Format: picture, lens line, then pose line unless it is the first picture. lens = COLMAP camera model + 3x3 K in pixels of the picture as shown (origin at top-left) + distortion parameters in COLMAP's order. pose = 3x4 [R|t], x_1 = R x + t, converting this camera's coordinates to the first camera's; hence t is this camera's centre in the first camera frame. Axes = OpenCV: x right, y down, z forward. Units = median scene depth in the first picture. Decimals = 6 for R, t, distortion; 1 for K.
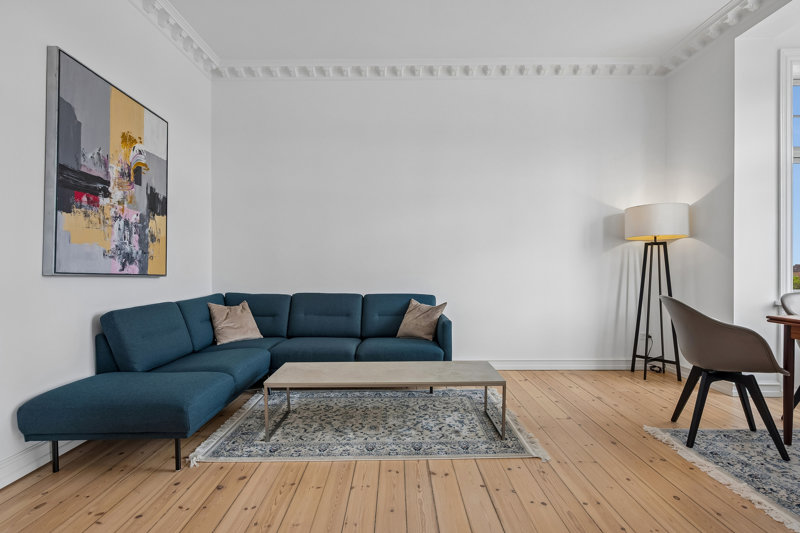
lens RADIAL K [[397.9, 0, 400.6], [0, 397.9, 269.7], [0, 0, 1]] dist [-0.003504, -0.000487]
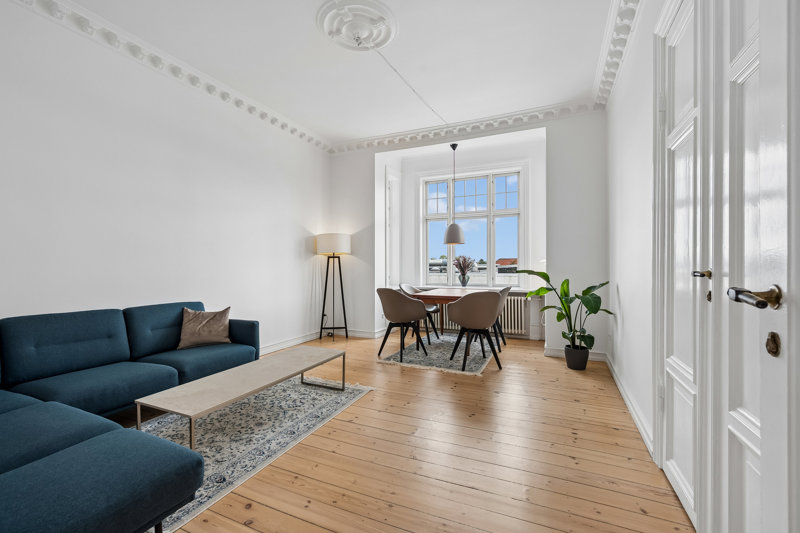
lens RADIAL K [[340.6, 0, 400.0], [0, 340.6, 266.5], [0, 0, 1]] dist [0.000116, -0.000006]
pose [[0.411342, -0.000715, 0.911481, -0.676396], [0.003168, 0.999995, -0.000646, -0.032814], [-0.911476, 0.003153, 0.411342, 0.226140]]
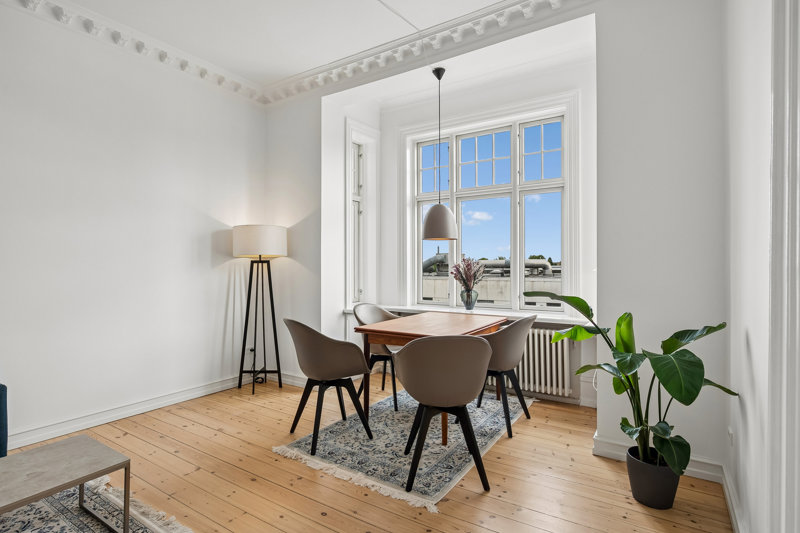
lens RADIAL K [[406.8, 0, 400.0], [0, 406.8, 266.5], [0, 0, 1]] dist [-0.001662, -0.000577]
pose [[0.544168, 0.000965, 0.838975, -0.080581], [0.002684, 0.999992, -0.002891, -0.063503], [-0.838972, 0.003825, 0.544162, 0.130611]]
